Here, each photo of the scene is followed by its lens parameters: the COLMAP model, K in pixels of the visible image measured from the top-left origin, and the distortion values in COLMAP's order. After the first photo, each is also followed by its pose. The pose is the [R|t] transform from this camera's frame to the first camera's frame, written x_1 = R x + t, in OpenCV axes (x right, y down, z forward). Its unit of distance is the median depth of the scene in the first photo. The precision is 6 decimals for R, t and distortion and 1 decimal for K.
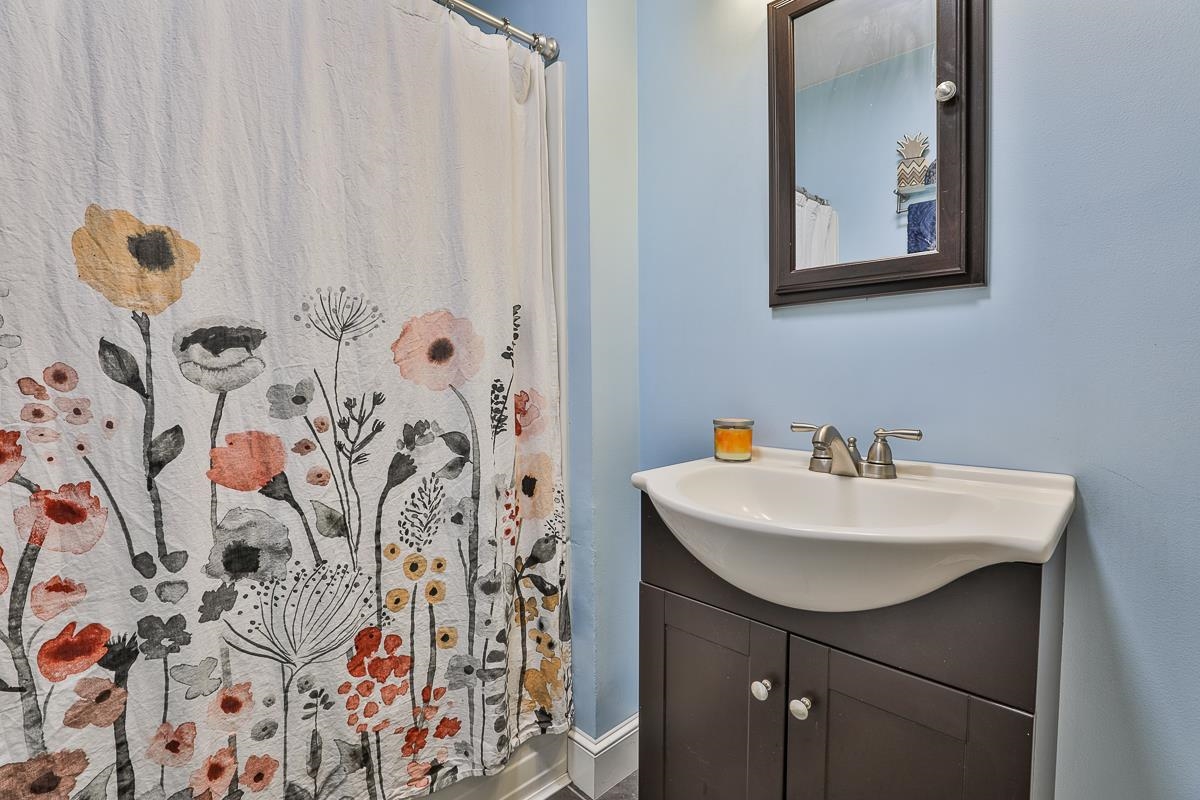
lens RADIAL K [[558.8, 0, 599.9], [0, 558.8, 401.6], [0, 0, 1]] dist [-0.039680, 0.010719]
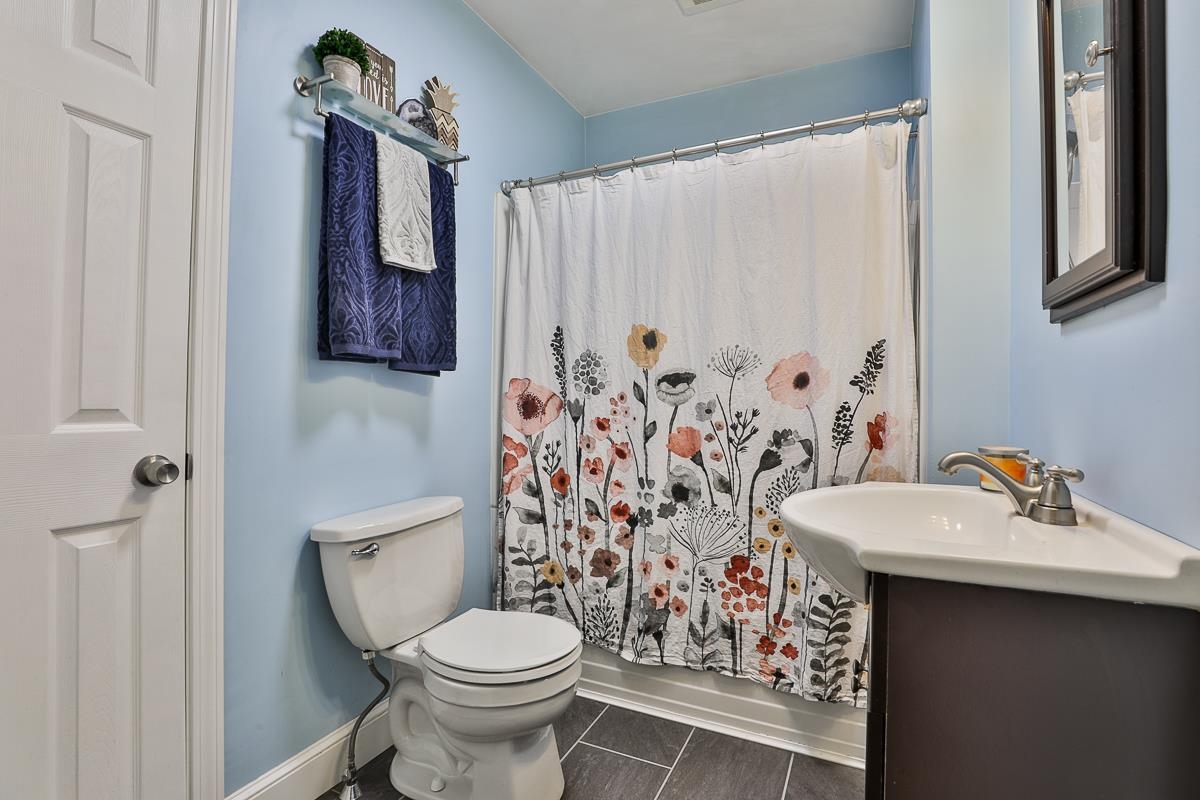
lens RADIAL K [[558.8, 0, 592.1], [0, 558.8, 395.2], [0, 0, 1]] dist [-0.039680, 0.010719]
pose [[0.320612, 0.002654, -0.947207, 1.032135], [-0.047711, 0.998772, -0.013350, -0.012783], [0.946008, 0.049472, 0.320345, 0.056686]]
